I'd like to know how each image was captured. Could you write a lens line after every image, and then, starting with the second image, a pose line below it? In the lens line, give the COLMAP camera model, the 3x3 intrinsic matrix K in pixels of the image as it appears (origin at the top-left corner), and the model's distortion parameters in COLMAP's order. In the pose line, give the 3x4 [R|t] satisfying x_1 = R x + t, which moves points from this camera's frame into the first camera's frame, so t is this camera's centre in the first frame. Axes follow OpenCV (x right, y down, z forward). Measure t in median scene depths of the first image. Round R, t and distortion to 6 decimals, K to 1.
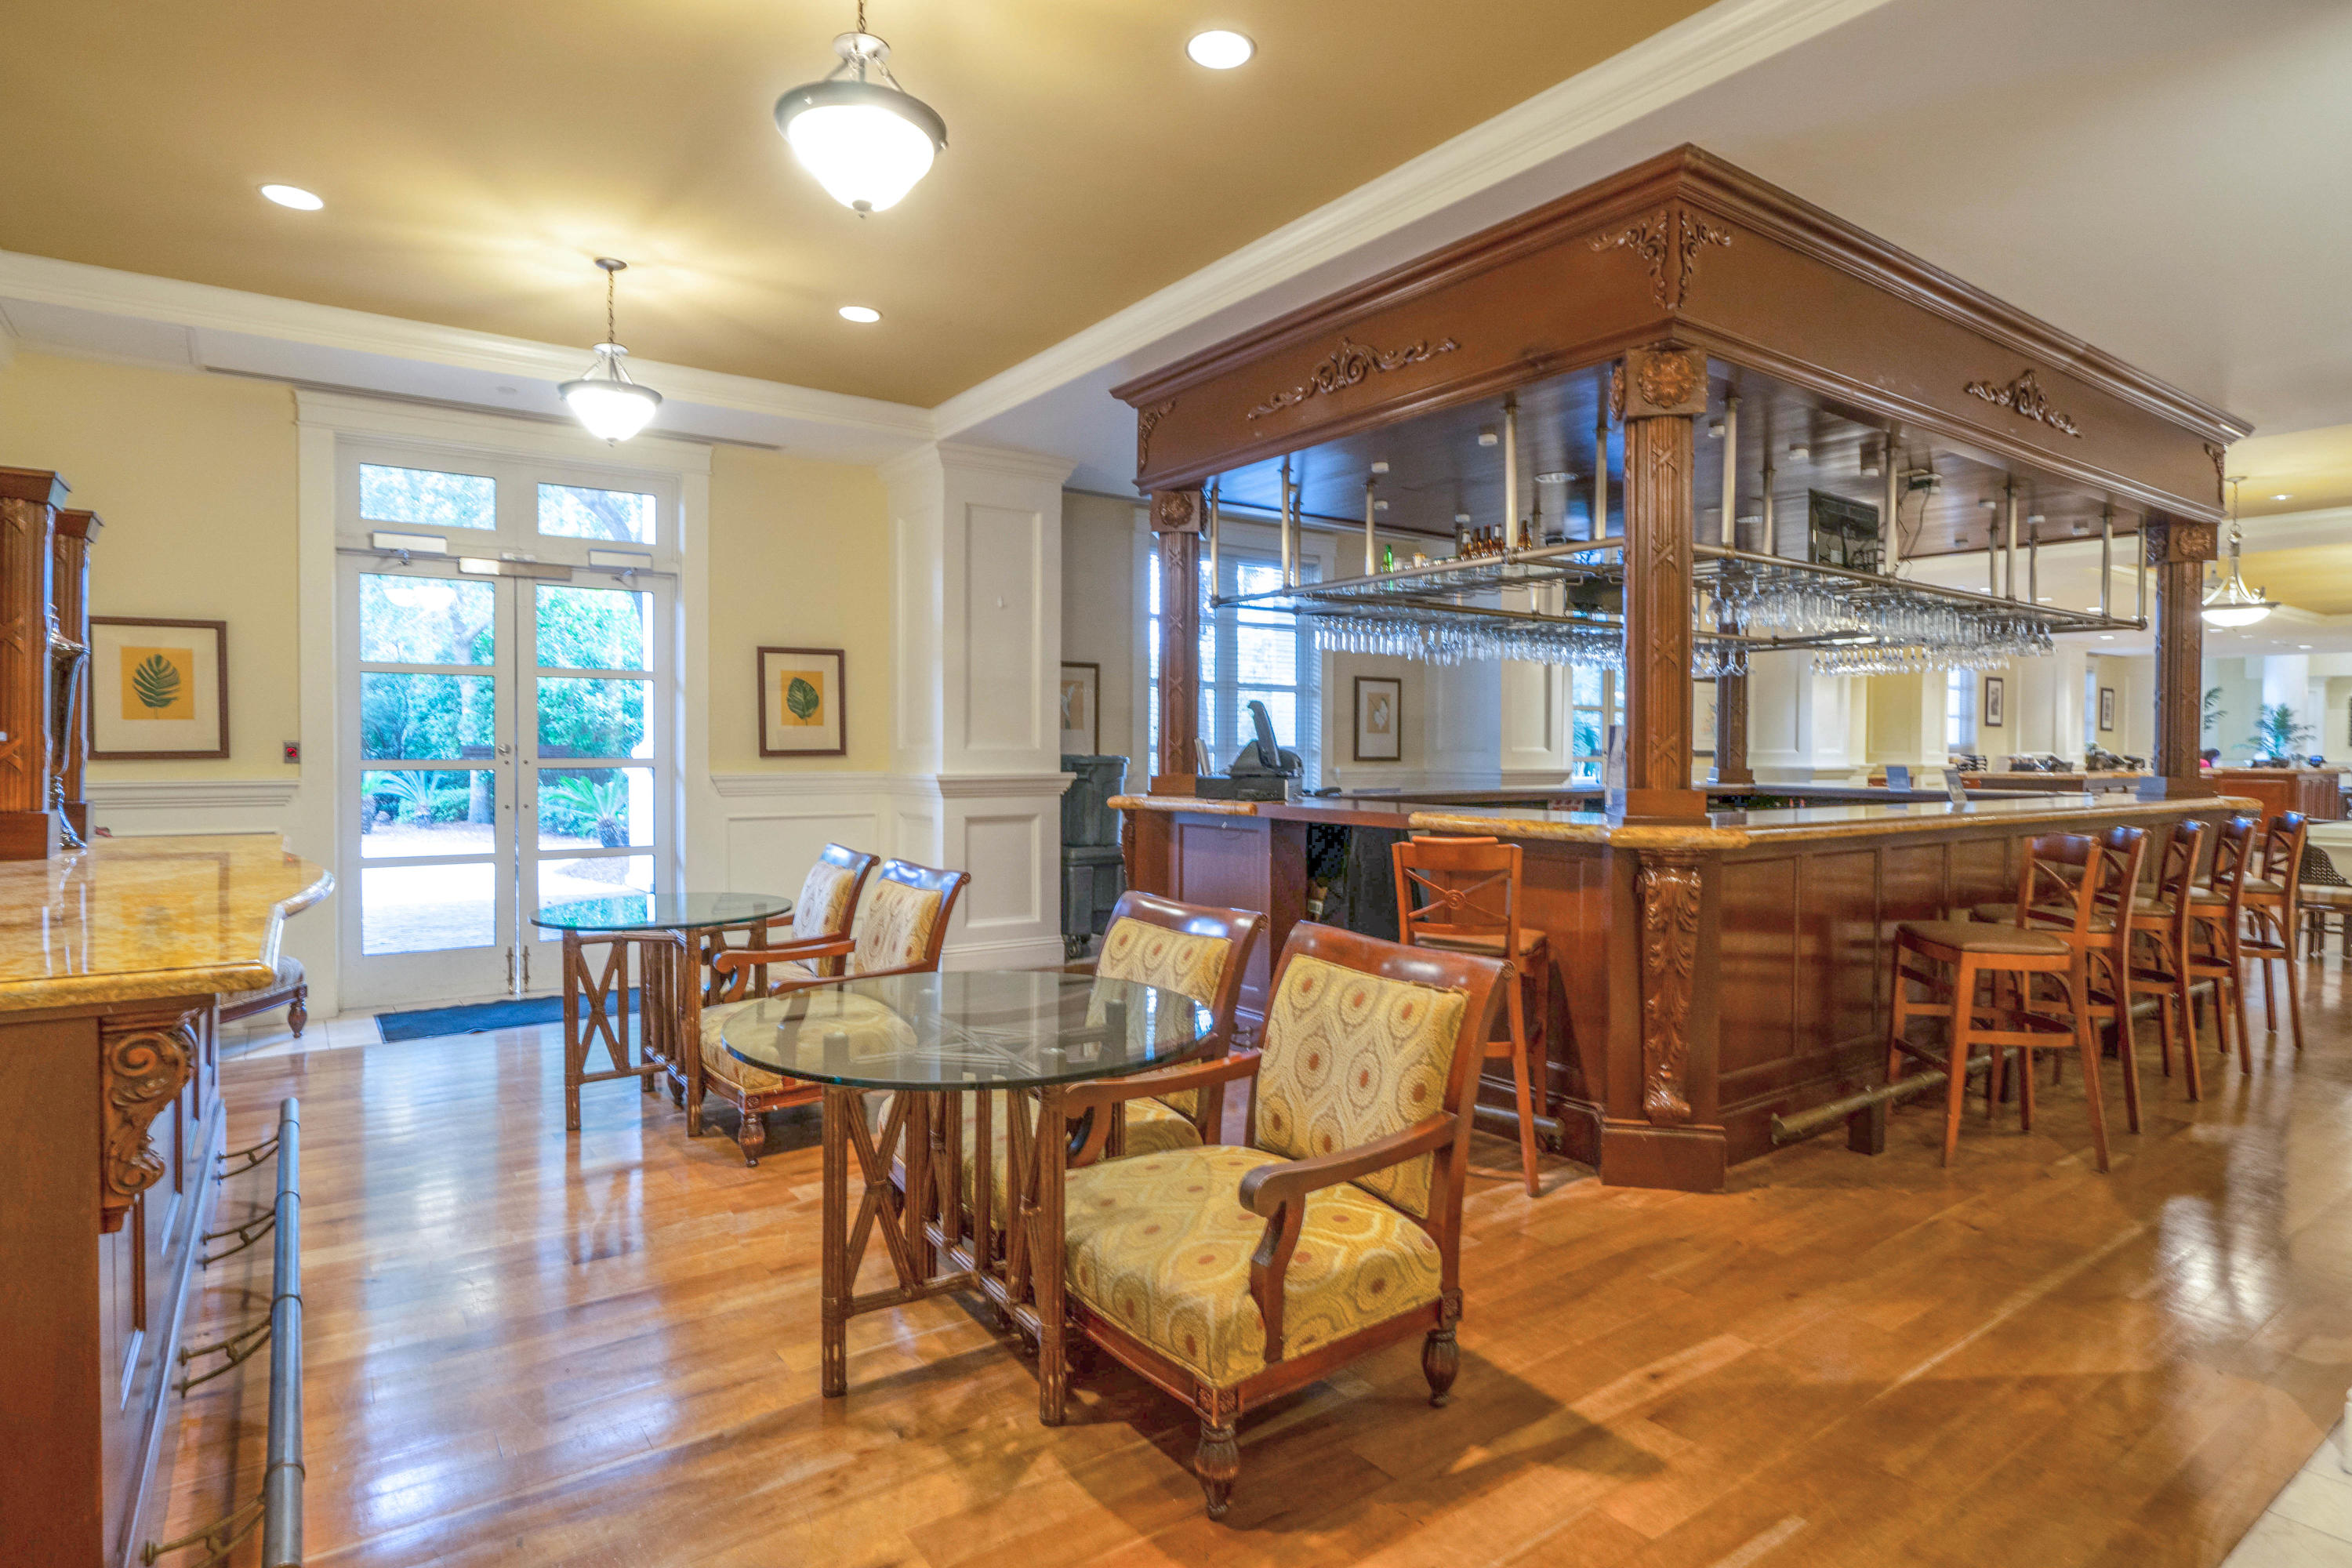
lens RADIAL K [[1257.3, 0, 1166.4], [0, 1257.3, 771.3], [0, 0, 1]] dist [-0.001946, 0.000913]
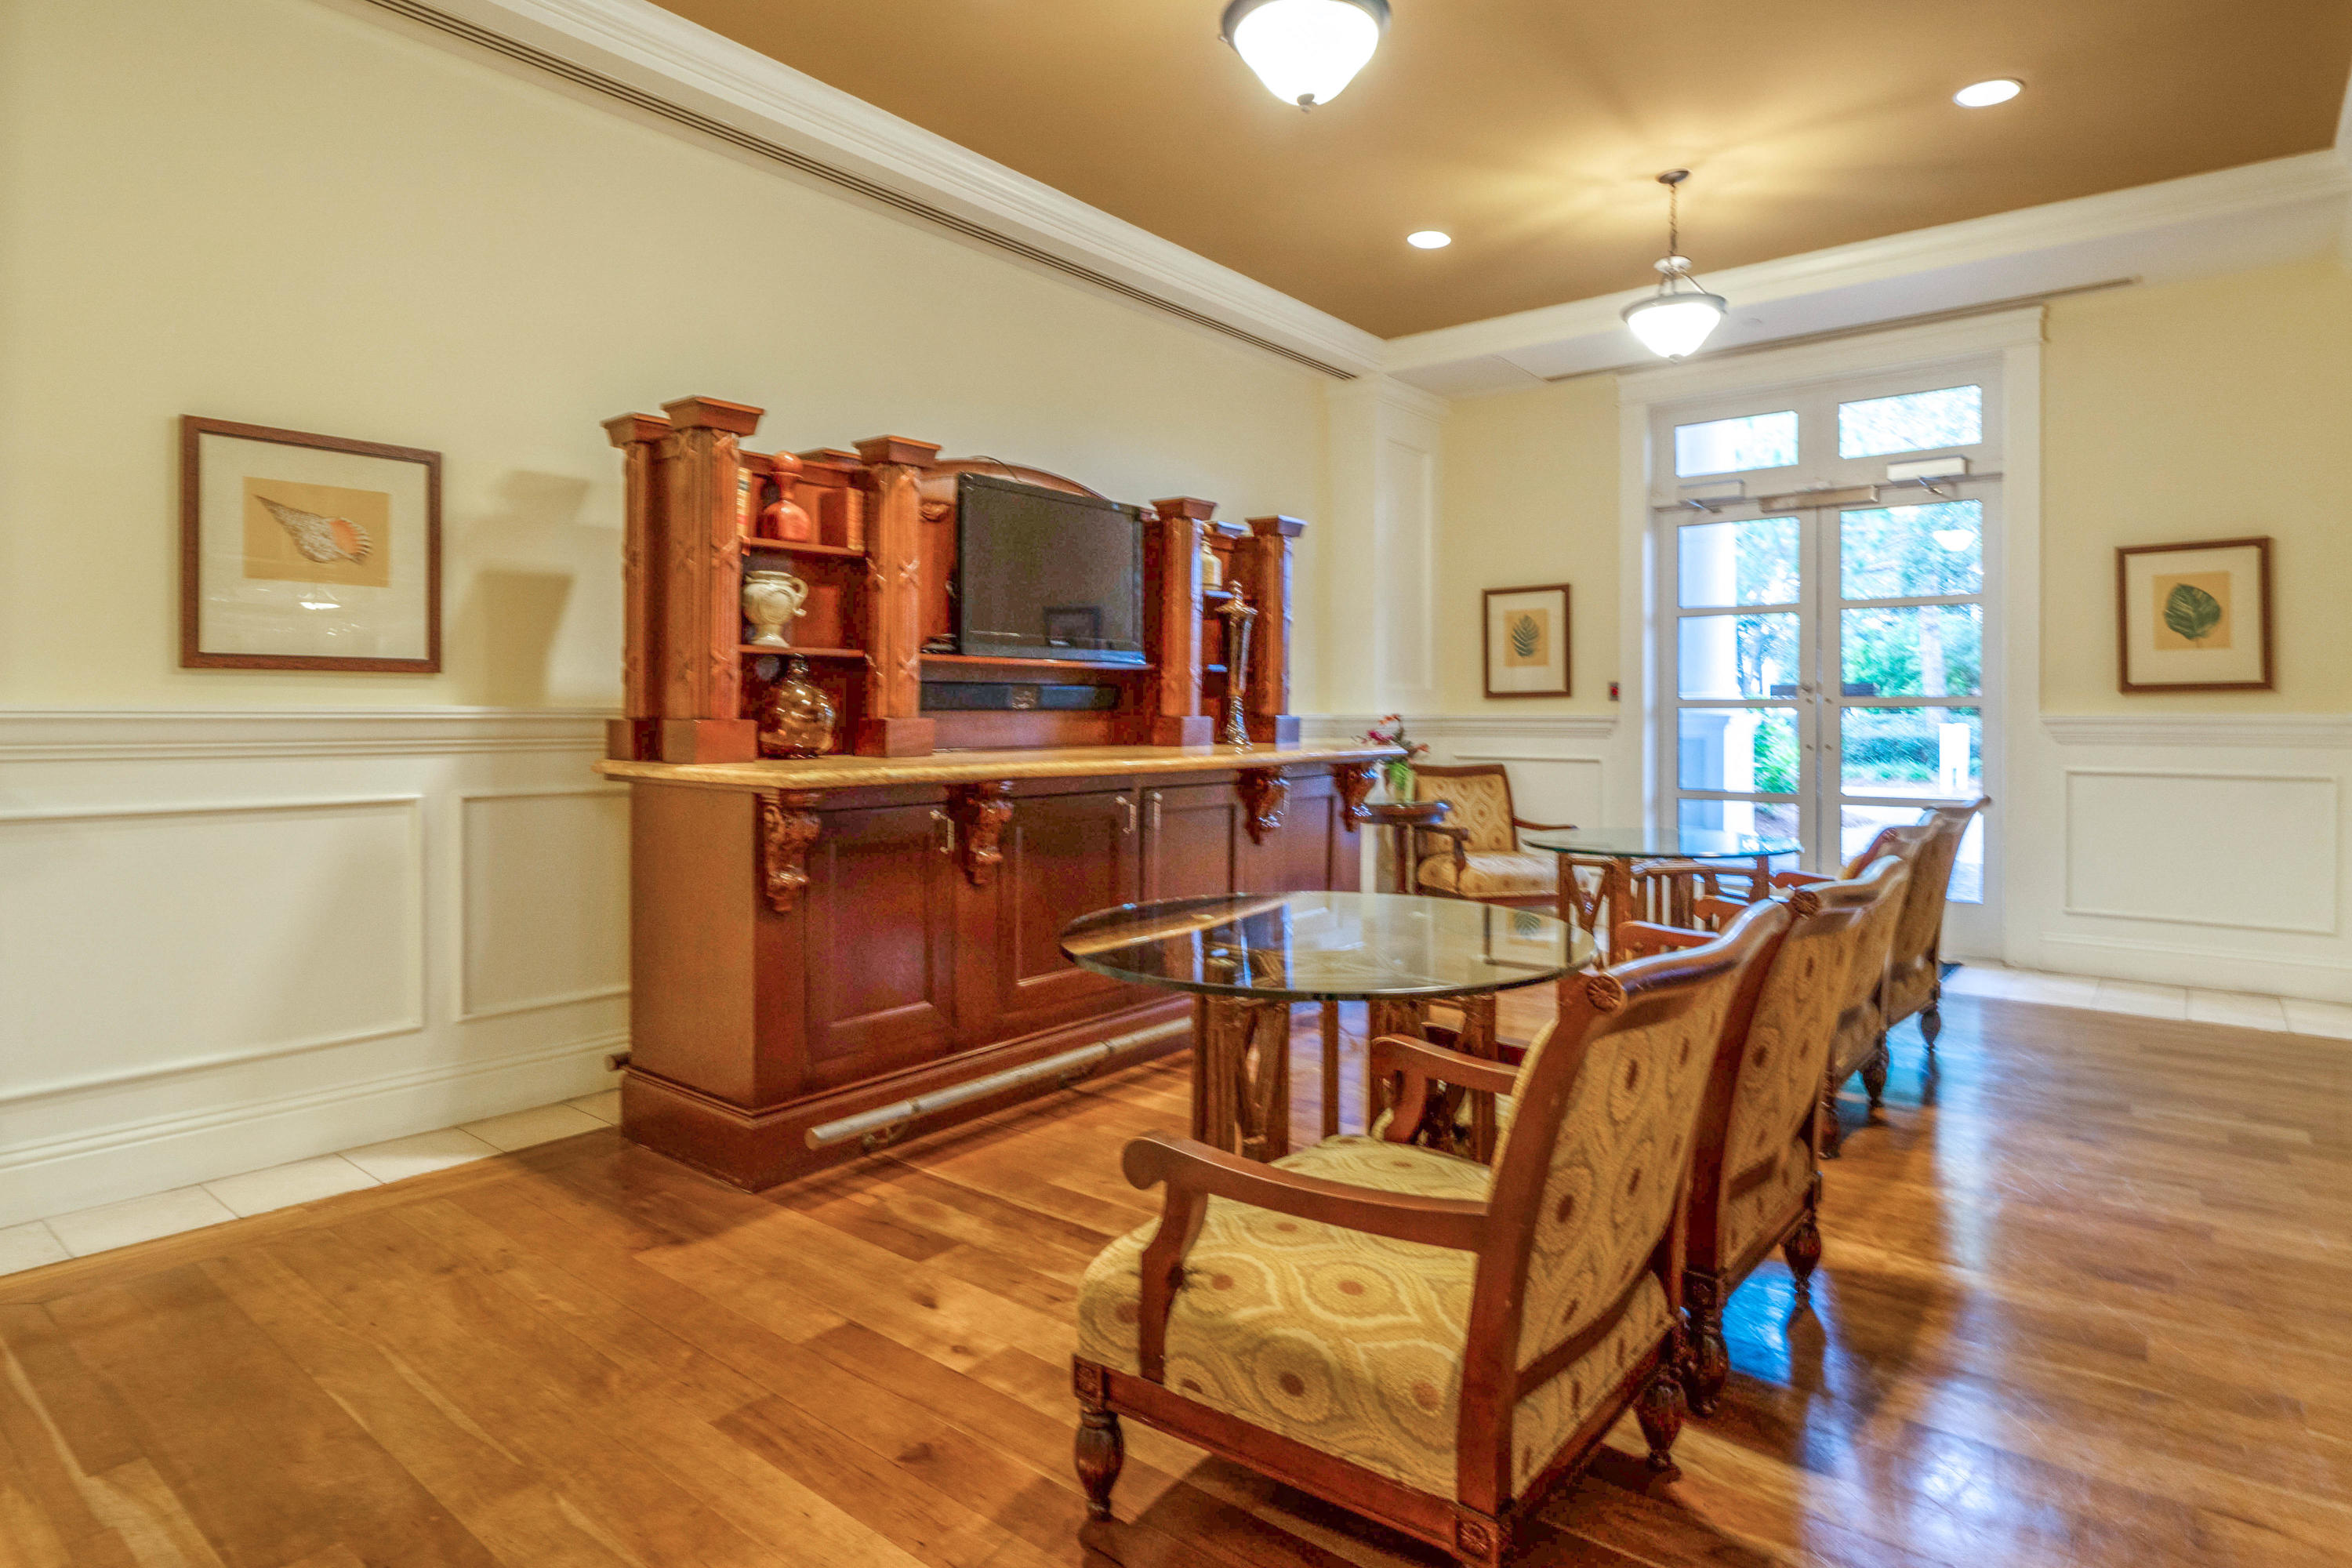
lens RADIAL K [[1257.3, 0, 1159.4], [0, 1257.3, 710.4], [0, 0, 1]] dist [-0.001946, 0.000913]
pose [[0.272644, -0.000683, -0.962115, 0.300493], [-0.017310, 0.999834, -0.005615, 0.016188], [0.961959, 0.018185, 0.272587, 0.284026]]
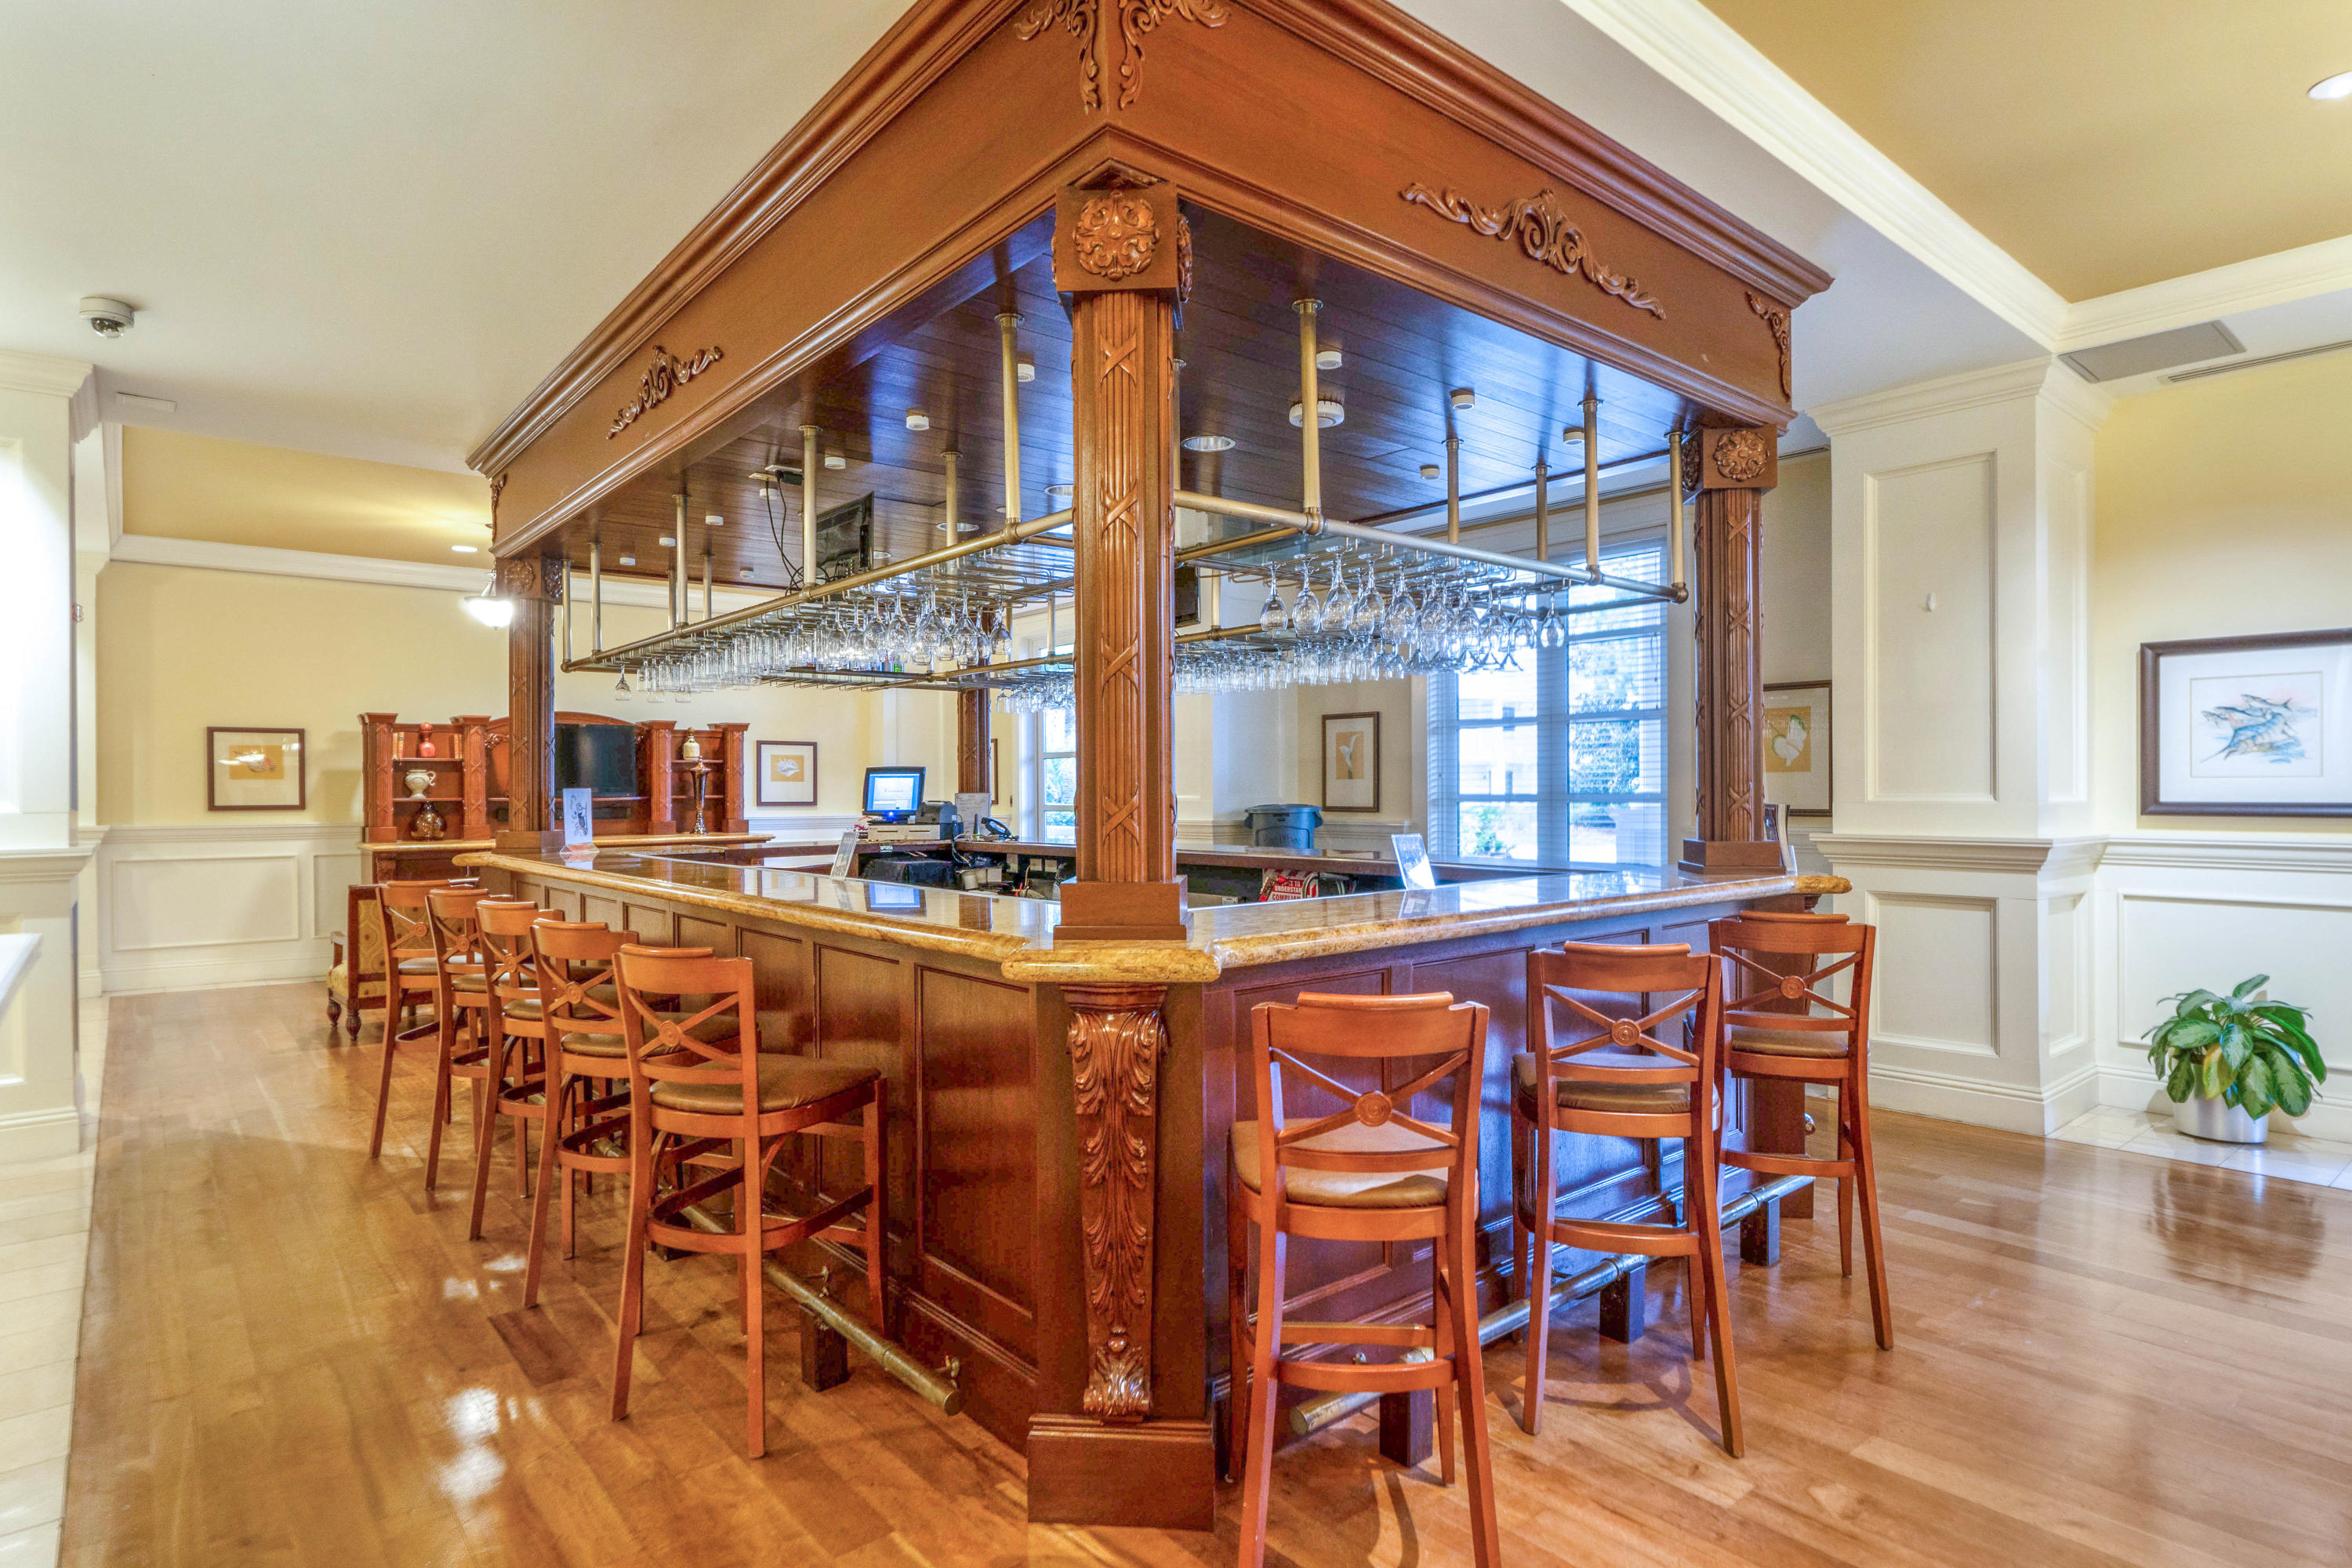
lens RADIAL K [[1257.3, 0, 1170.3], [0, 1257.3, 791.7], [0, 0, 1]] dist [-0.001946, 0.000913]
pose [[0.087781, -0.002536, -0.996137, 0.716805], [-0.010960, 0.999934, -0.003512, -0.001694], [0.996079, 0.011226, 0.087747, 0.604155]]
